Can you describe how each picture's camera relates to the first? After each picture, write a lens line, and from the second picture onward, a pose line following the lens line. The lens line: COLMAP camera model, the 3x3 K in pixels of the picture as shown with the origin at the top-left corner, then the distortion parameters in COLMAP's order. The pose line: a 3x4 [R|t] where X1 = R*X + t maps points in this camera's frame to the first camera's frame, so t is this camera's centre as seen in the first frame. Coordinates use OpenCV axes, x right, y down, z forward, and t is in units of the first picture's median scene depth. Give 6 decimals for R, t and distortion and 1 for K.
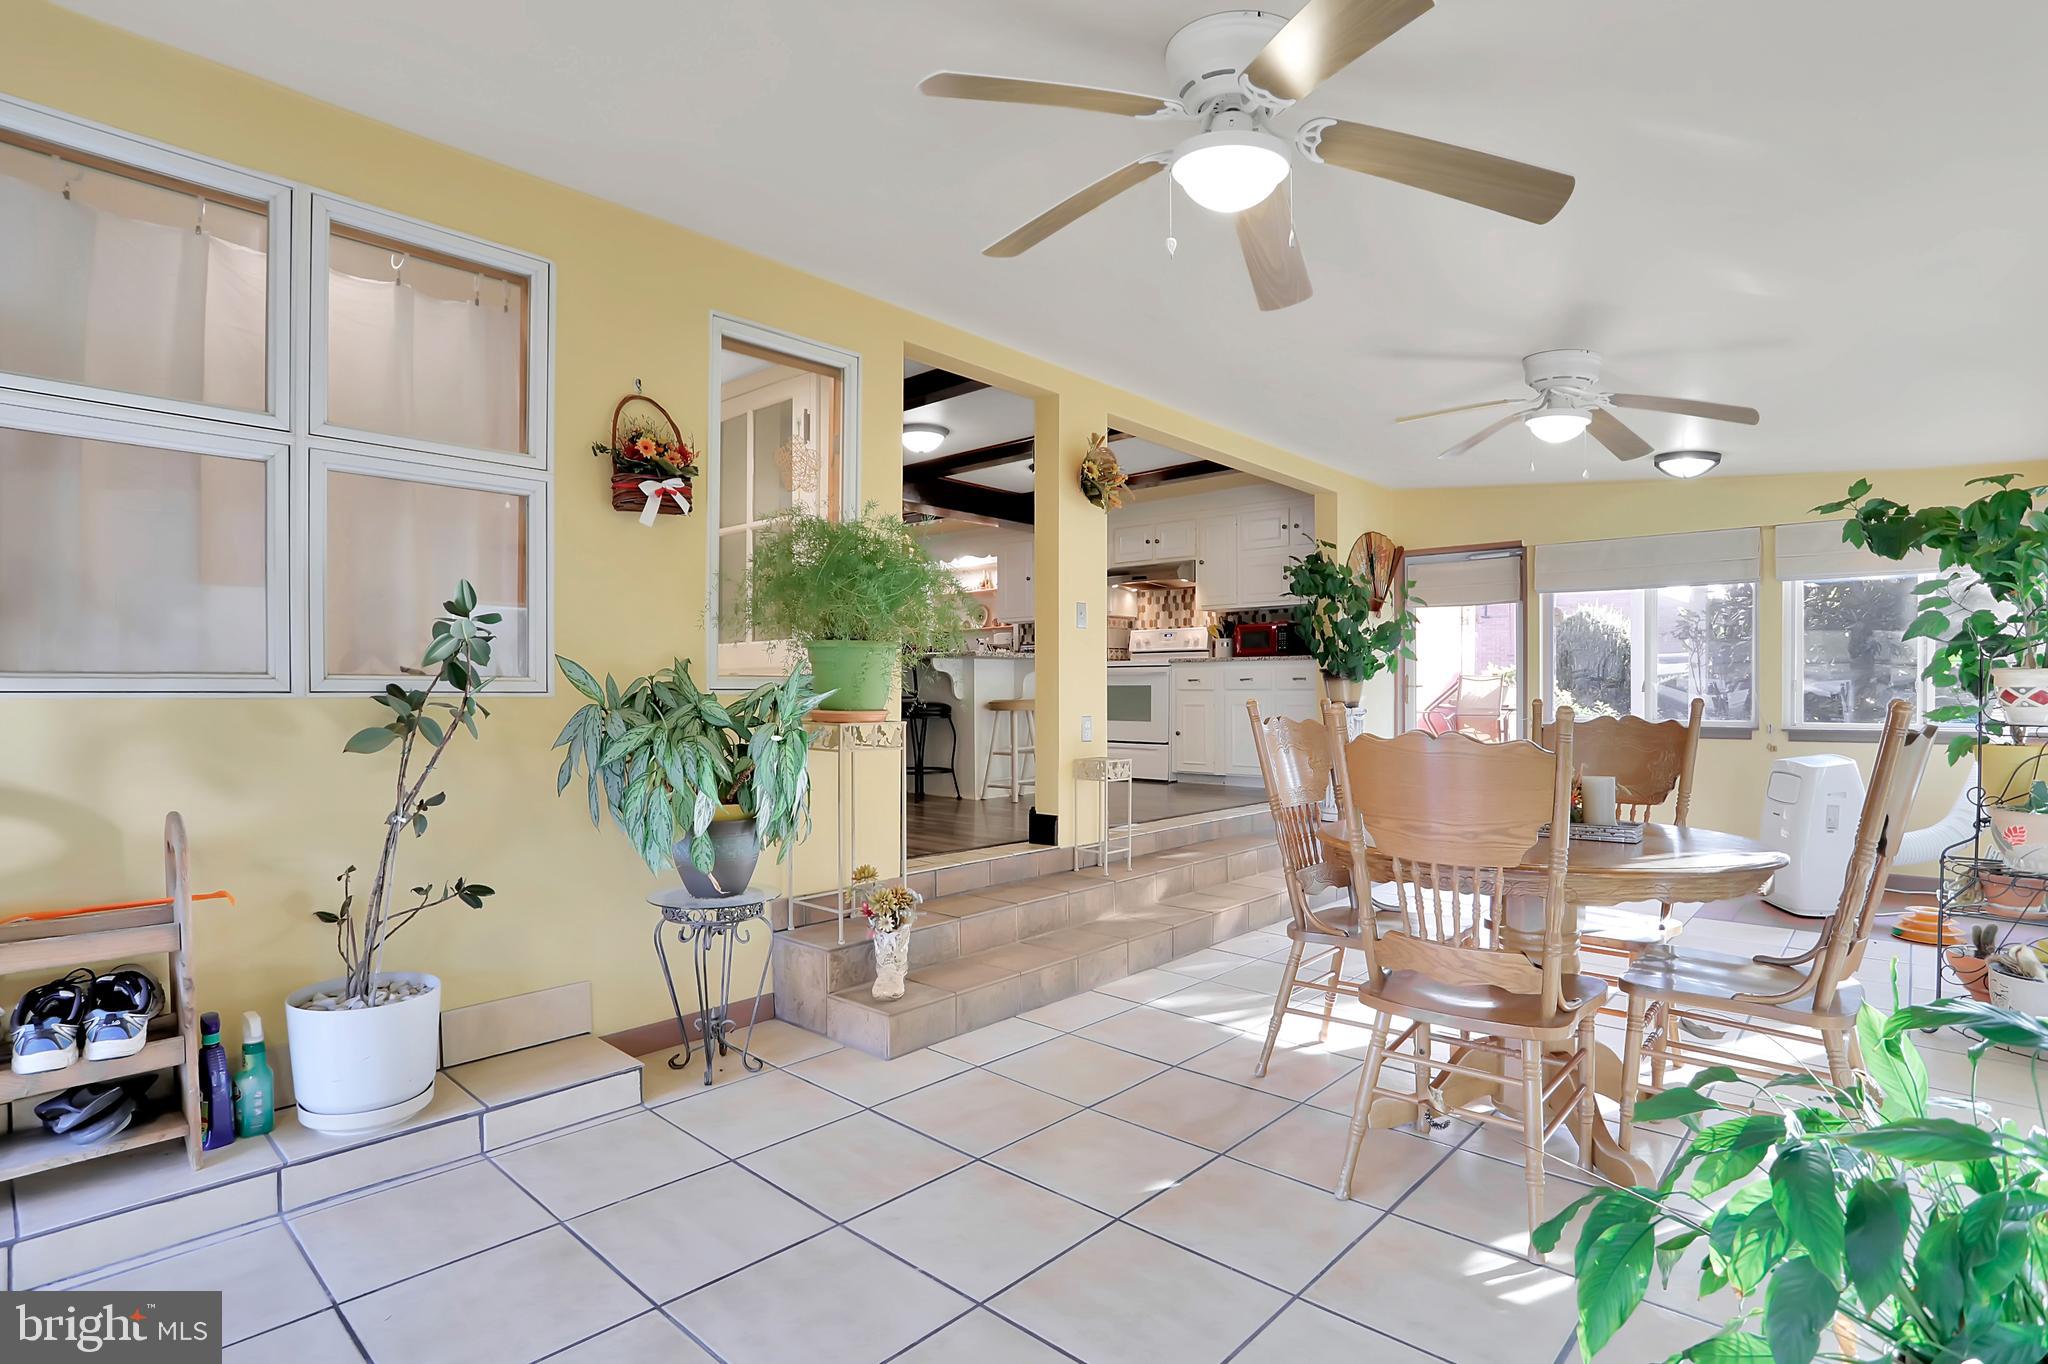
lens RADIAL K [[995.7, 0, 1019.1], [0, 995.7, 689.0], [0, 0, 1]] dist [-0.039940, 0.001160]
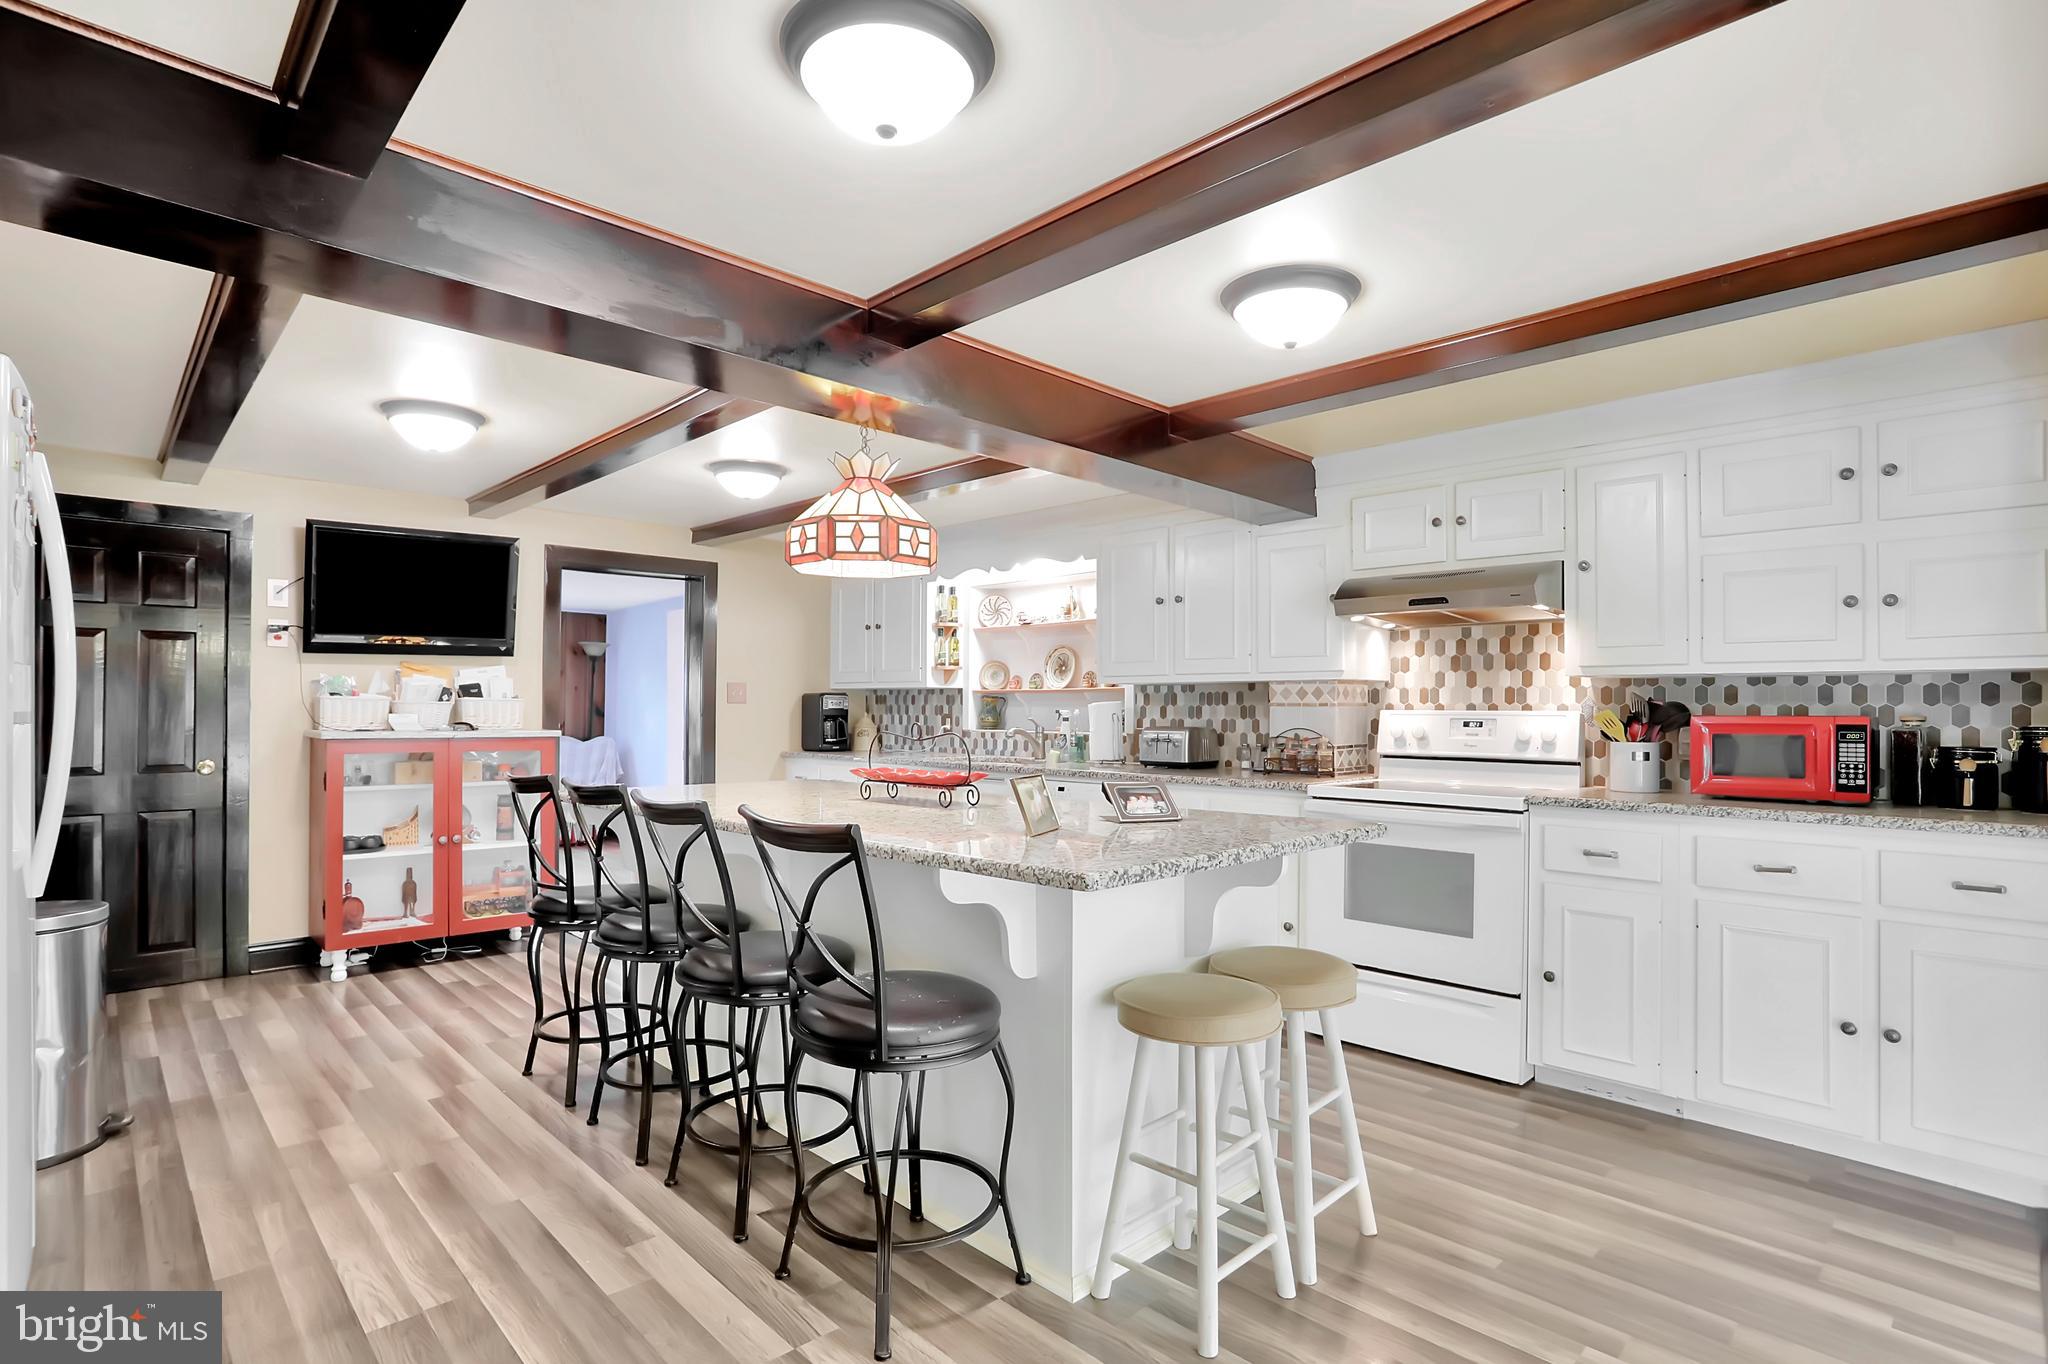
lens RADIAL K [[995.7, 0, 1019.1], [0, 995.7, 689.0], [0, 0, 1]] dist [-0.039940, 0.001160]
pose [[0.997943, 0.007224, -0.063702, -0.032336], [-0.008437, 0.999788, -0.018801, -0.059641], [0.063552, 0.019300, 0.997792, 0.522653]]
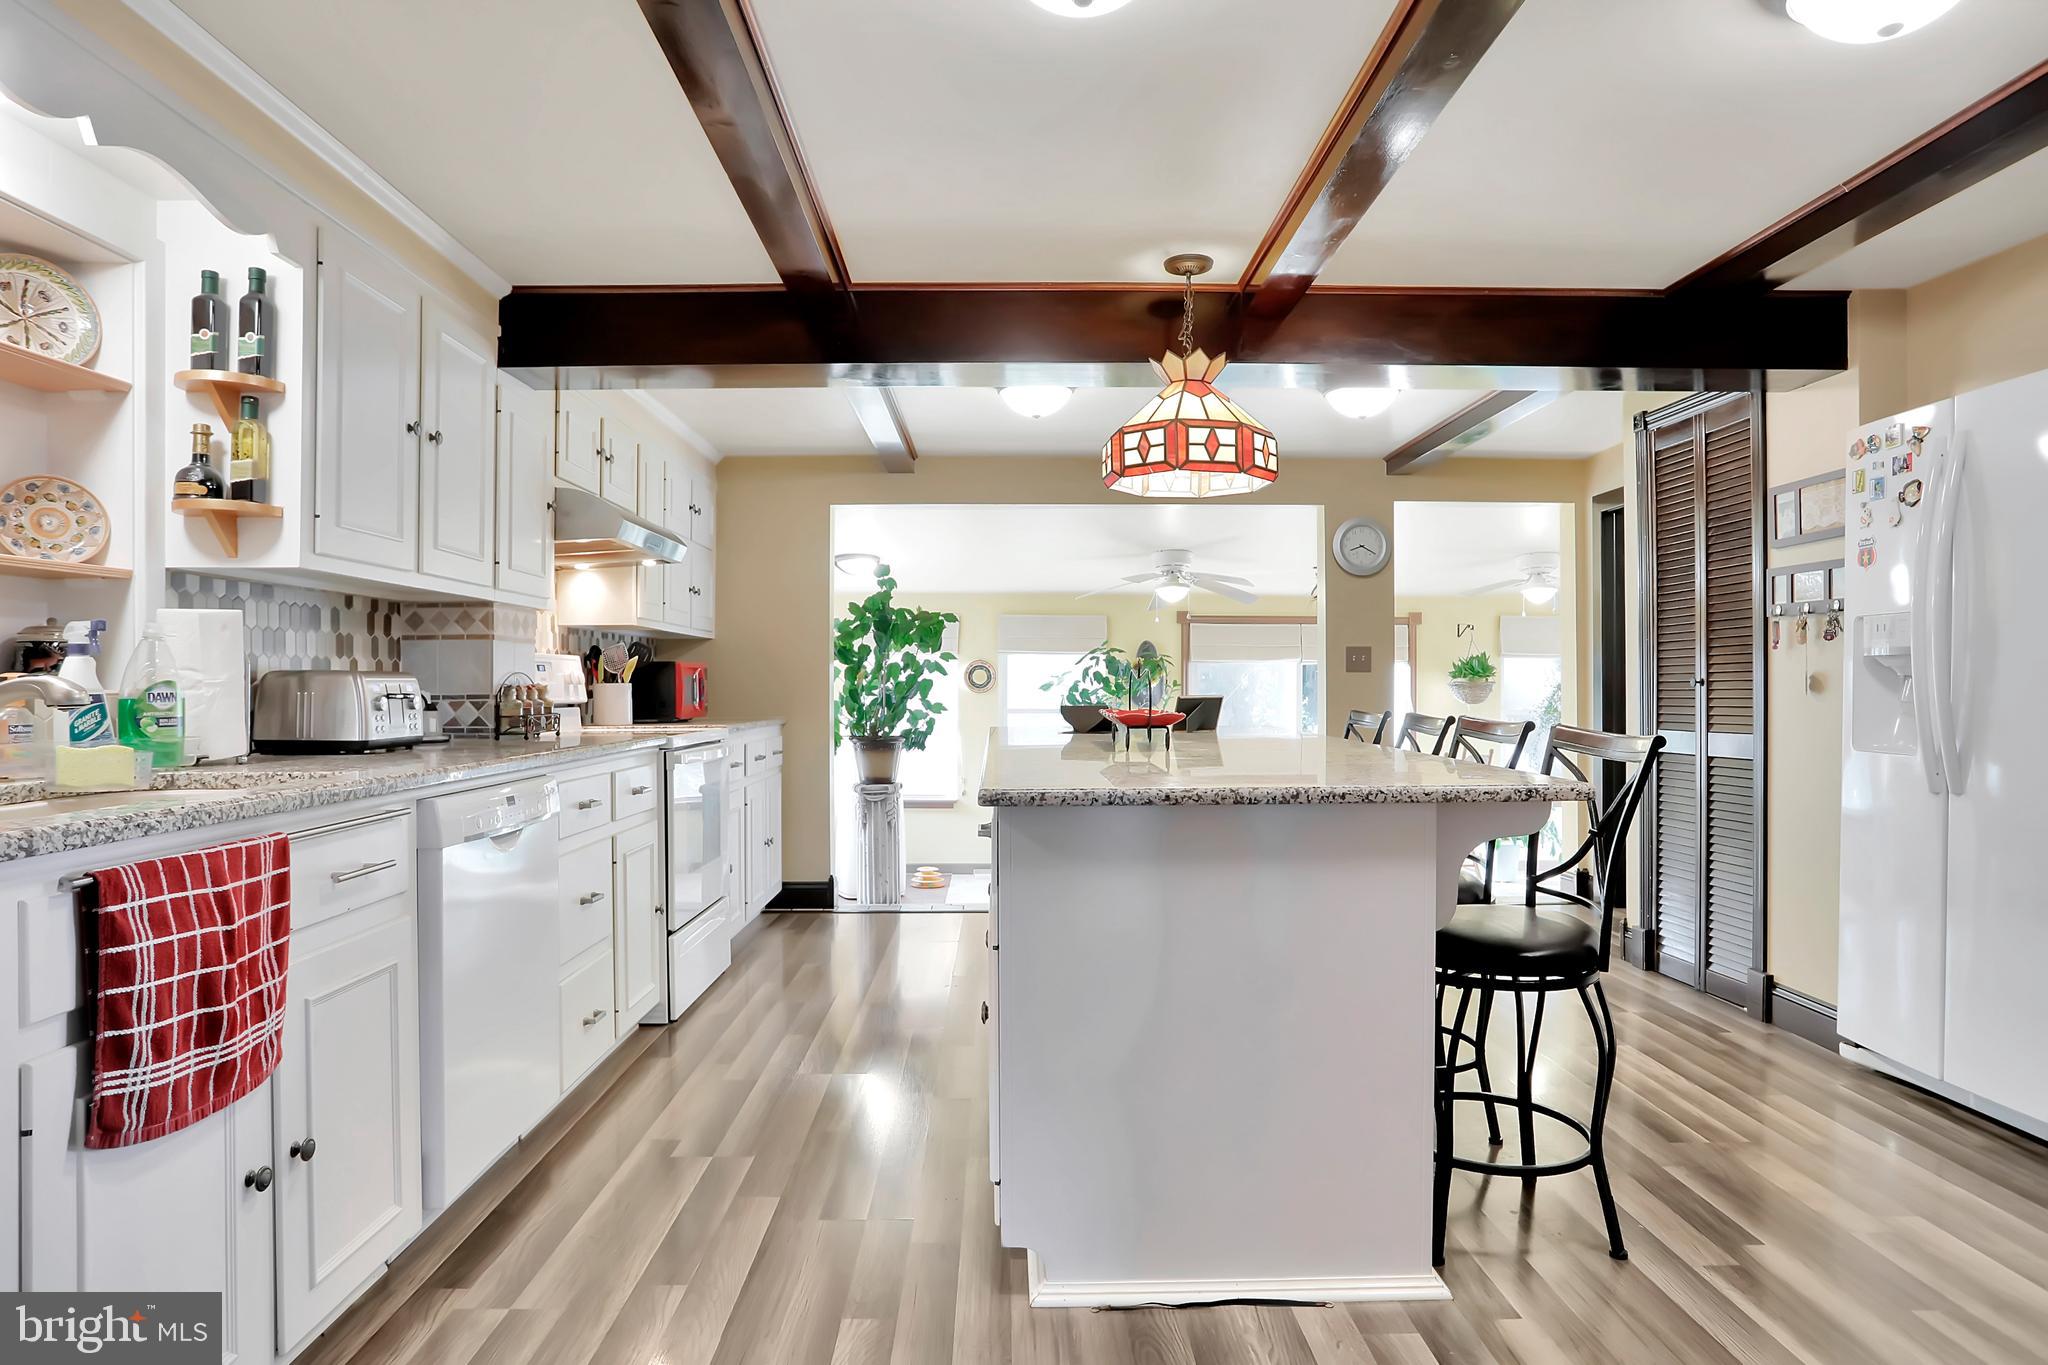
lens RADIAL K [[1175.8, 0, 1024.0], [0, 1175.8, 682.5], [0, 0, 1]] dist [-0.072390, 0.041675]
pose [[-0.667834, 0.010644, 0.744234, -0.351819], [0.007510, 0.999943, -0.007561, -0.042252], [-0.744272, 0.000540, -0.667876, 1.170976]]
